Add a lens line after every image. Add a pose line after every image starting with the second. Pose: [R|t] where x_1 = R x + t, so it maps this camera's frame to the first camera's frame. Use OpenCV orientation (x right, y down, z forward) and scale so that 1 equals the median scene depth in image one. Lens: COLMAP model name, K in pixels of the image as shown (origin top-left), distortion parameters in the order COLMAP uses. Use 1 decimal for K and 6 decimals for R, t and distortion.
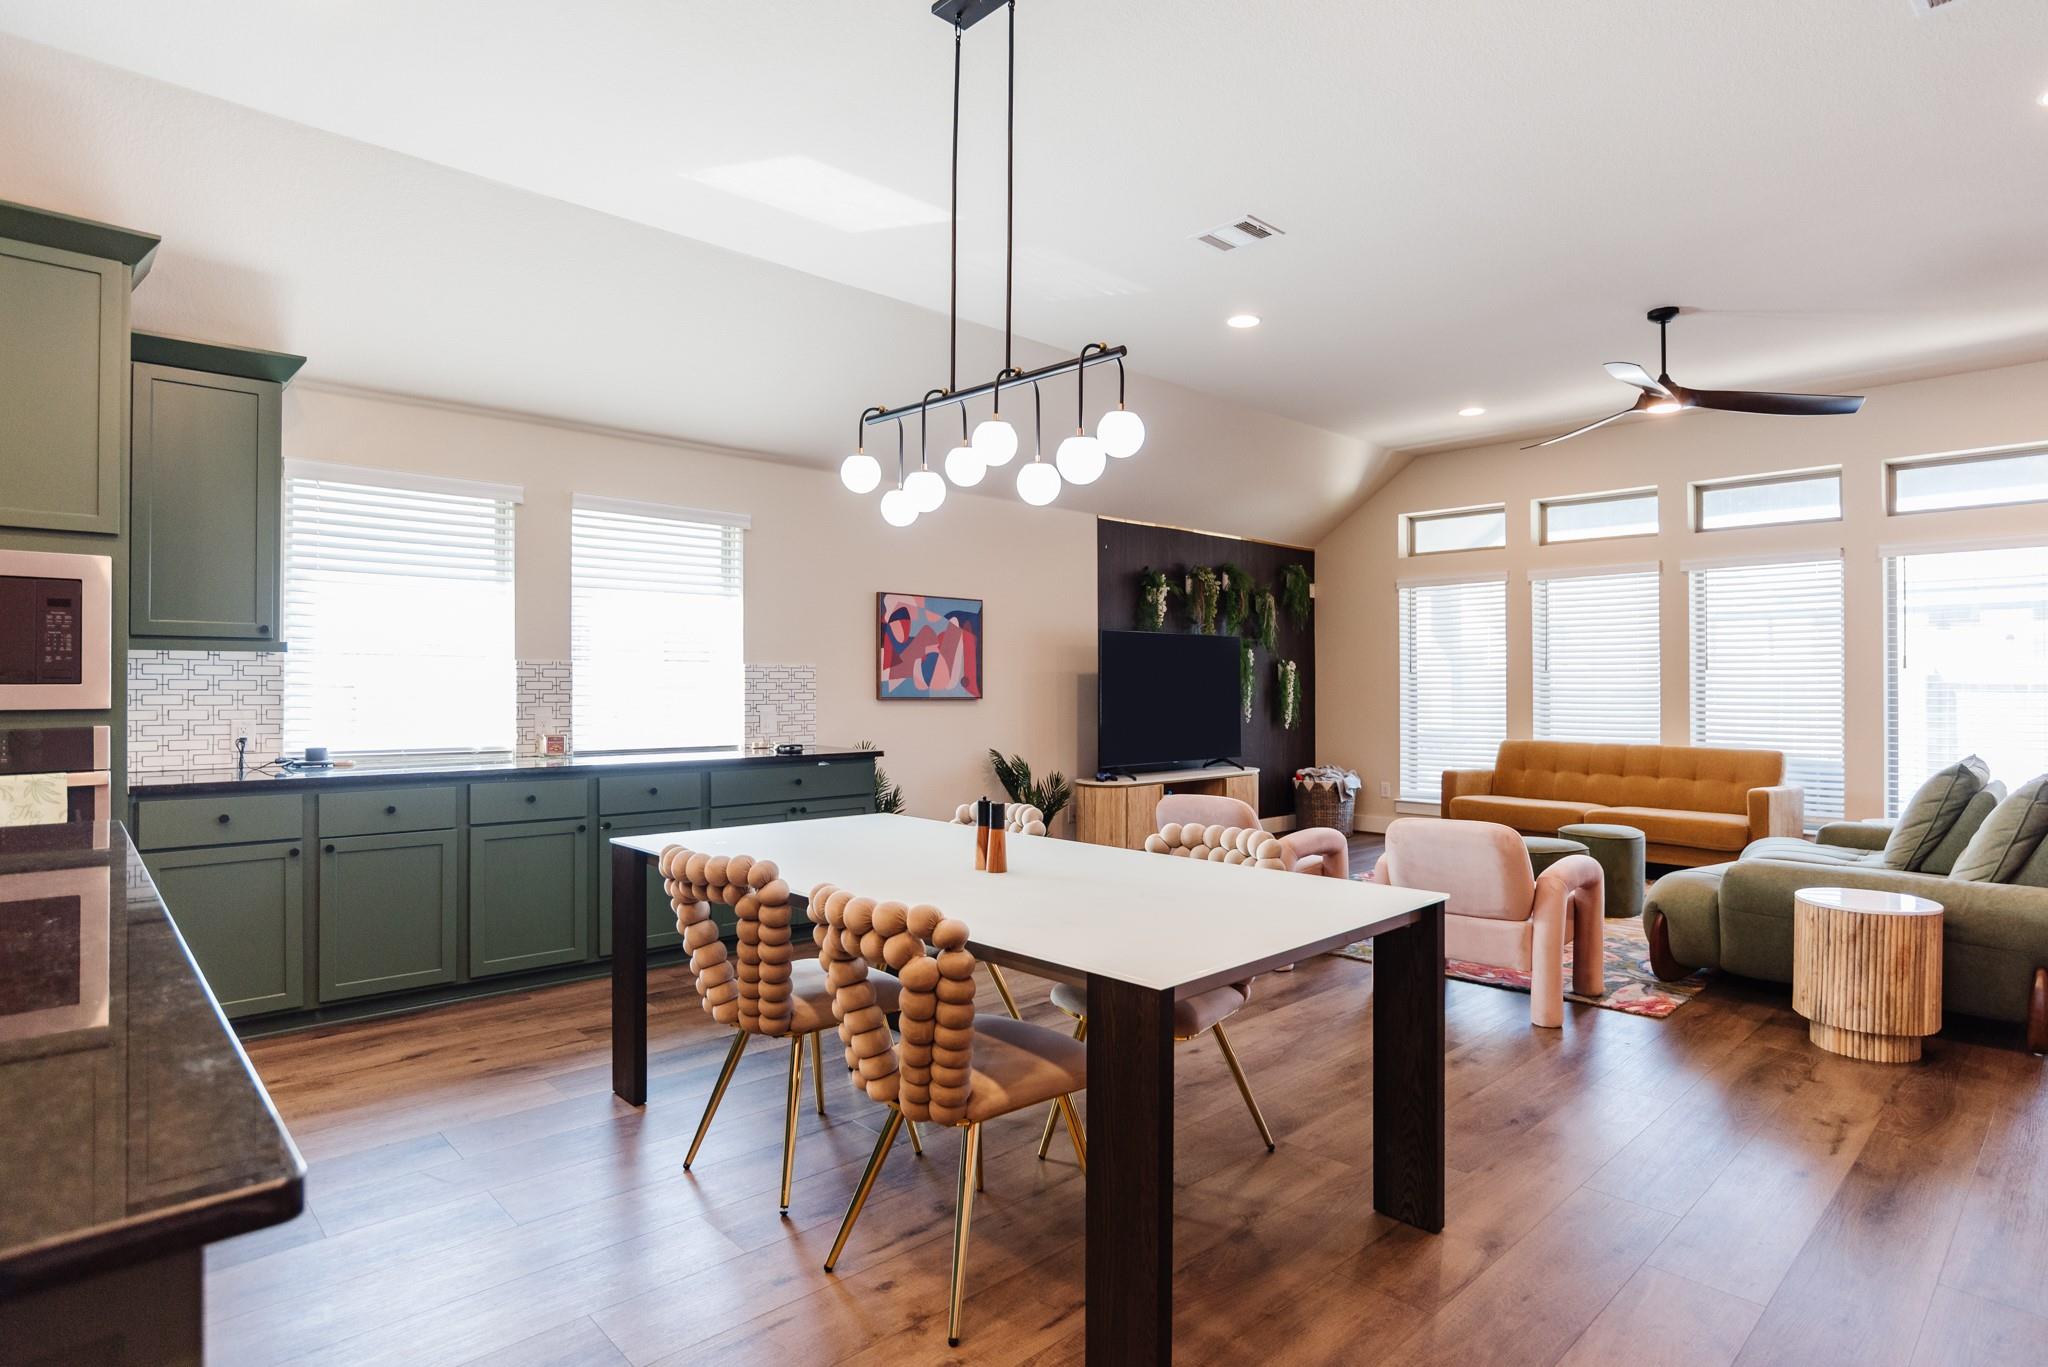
lens RADIAL K [[1067.5, 0, 1031.9], [0, 1067.5, 681.4], [0, 0, 1]] dist [-0.050579, 0.021010]
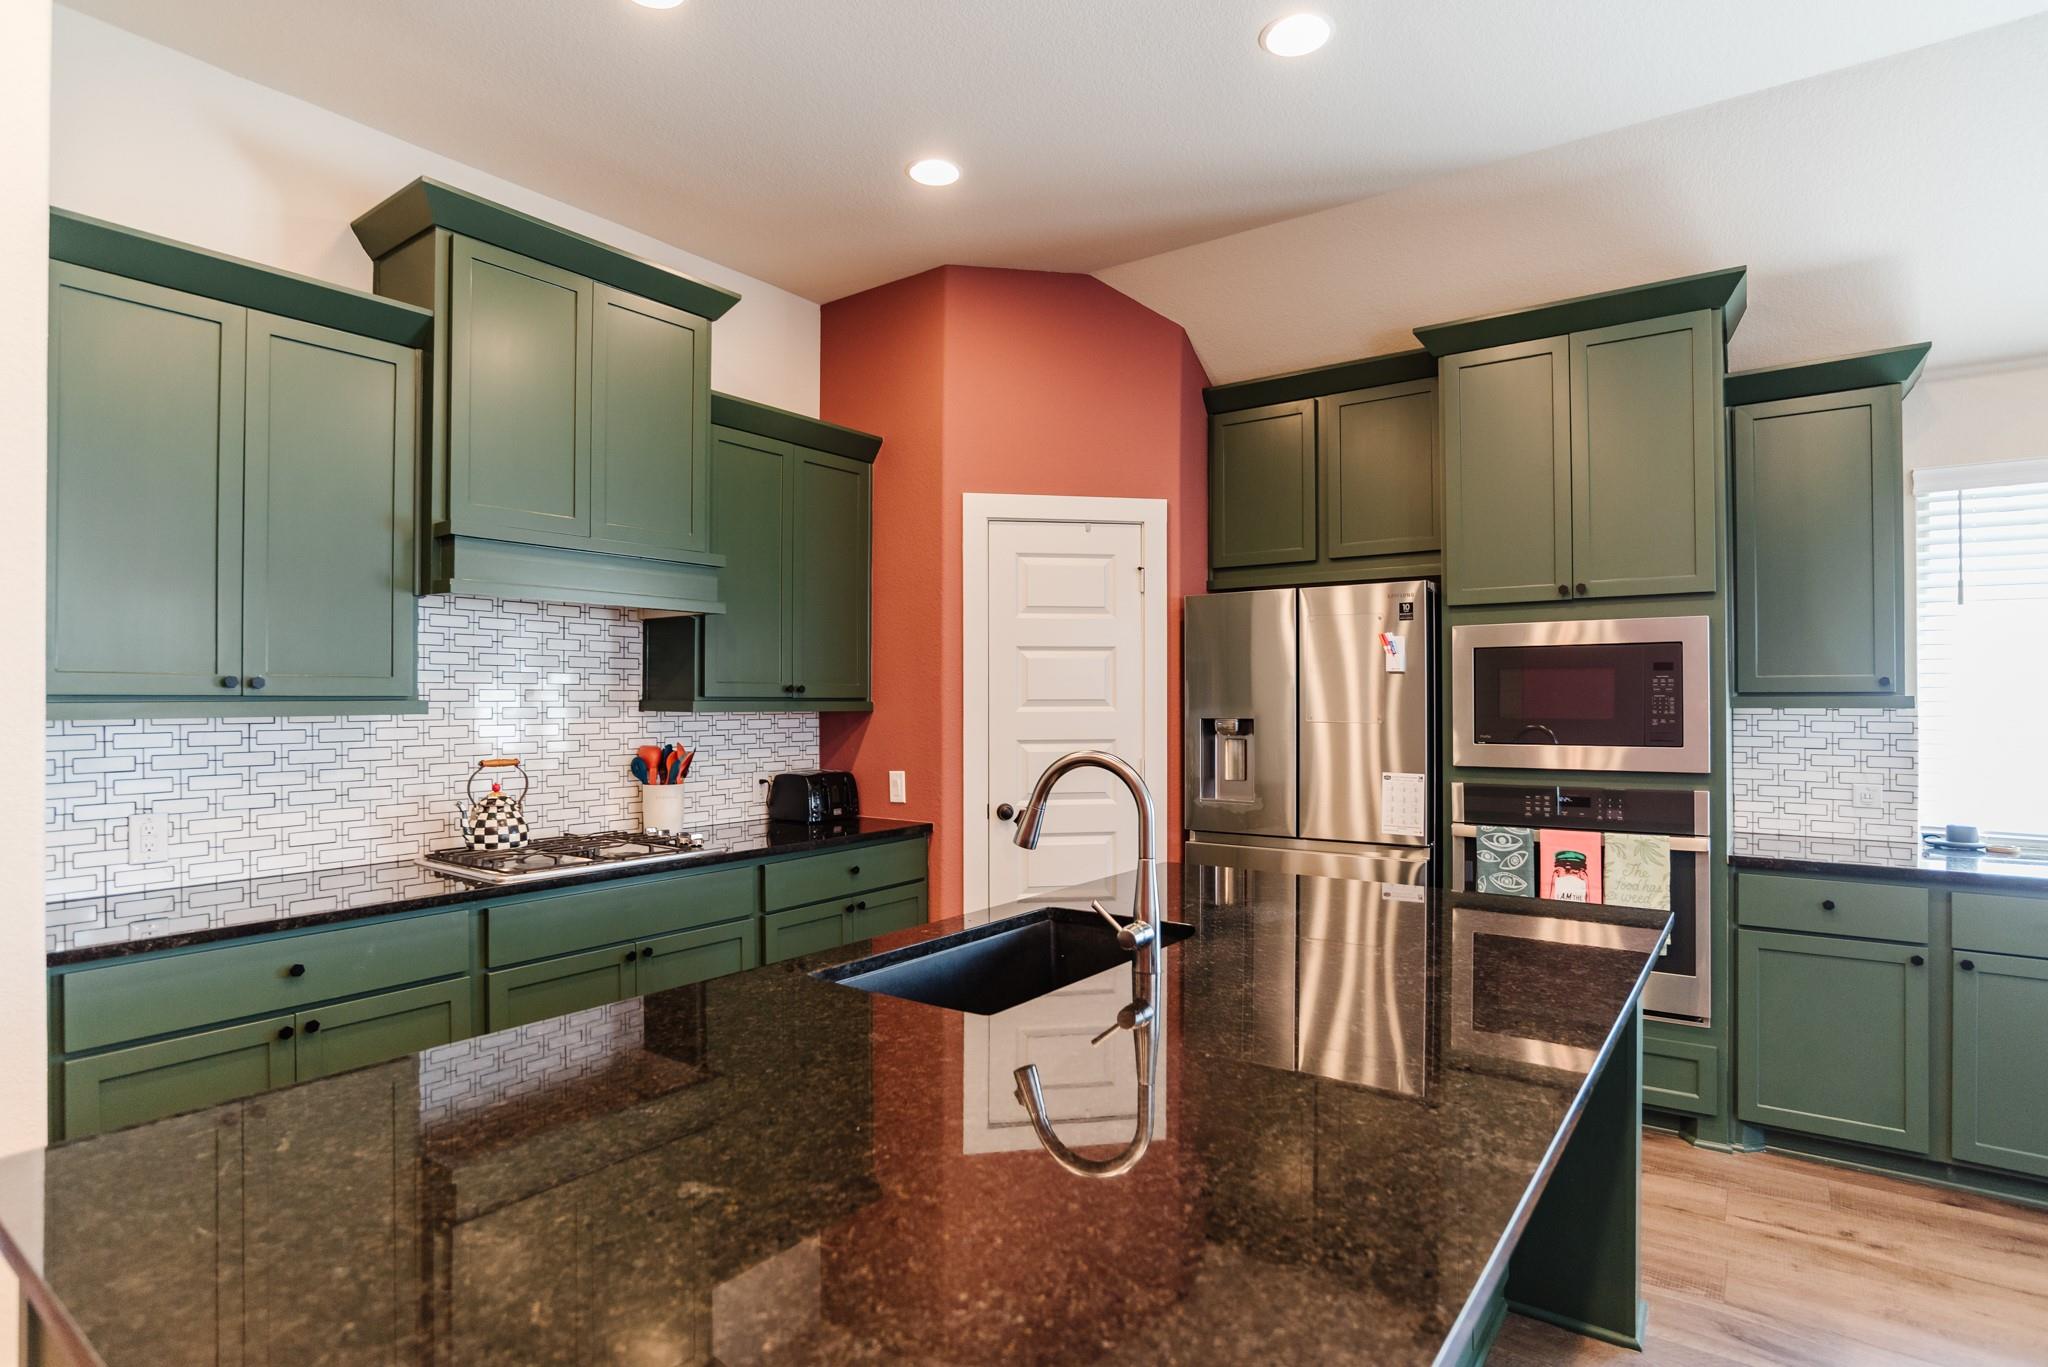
lens RADIAL K [[1067.5, 0, 1019.3], [0, 1067.5, 688.7], [0, 0, 1]] dist [-0.050579, 0.021010]
pose [[0.180693, -0.014426, -0.983434, -0.029615], [0.002547, 0.999896, -0.014200, -0.026395], [0.983536, 0.000061, 0.180711, 0.128080]]
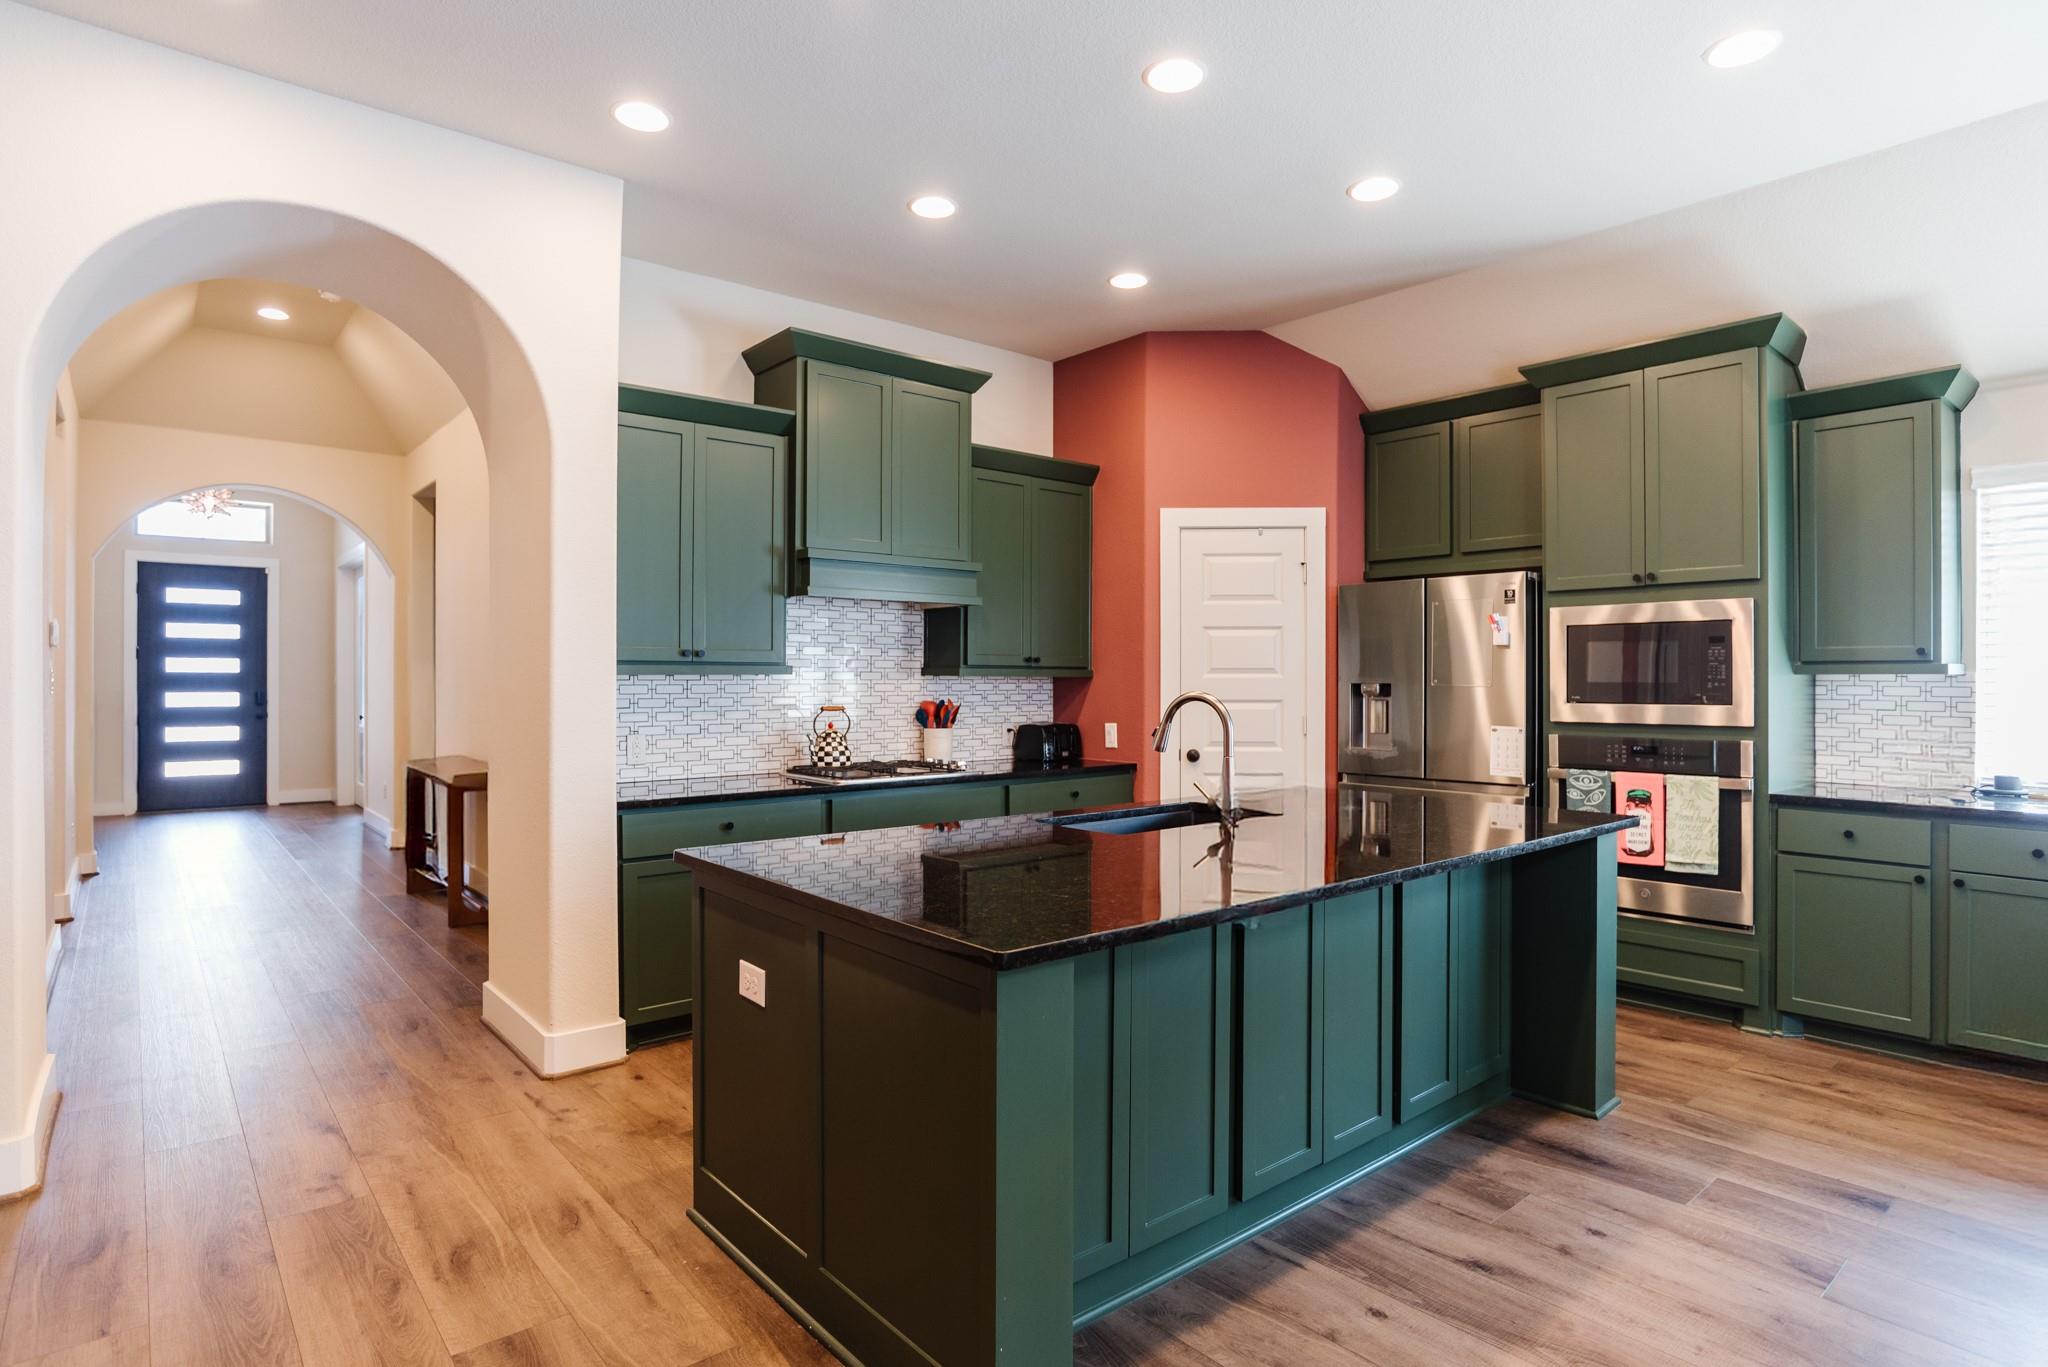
lens RADIAL K [[1067.5, 0, 1032.6], [0, 1067.5, 678.3], [0, 0, 1]] dist [-0.050579, 0.021010]
pose [[-0.042593, -0.004566, -0.999082, 0.225000], [-0.001459, 0.999989, -0.004508, -0.014563], [0.999091, 0.001265, -0.042599, 0.152249]]
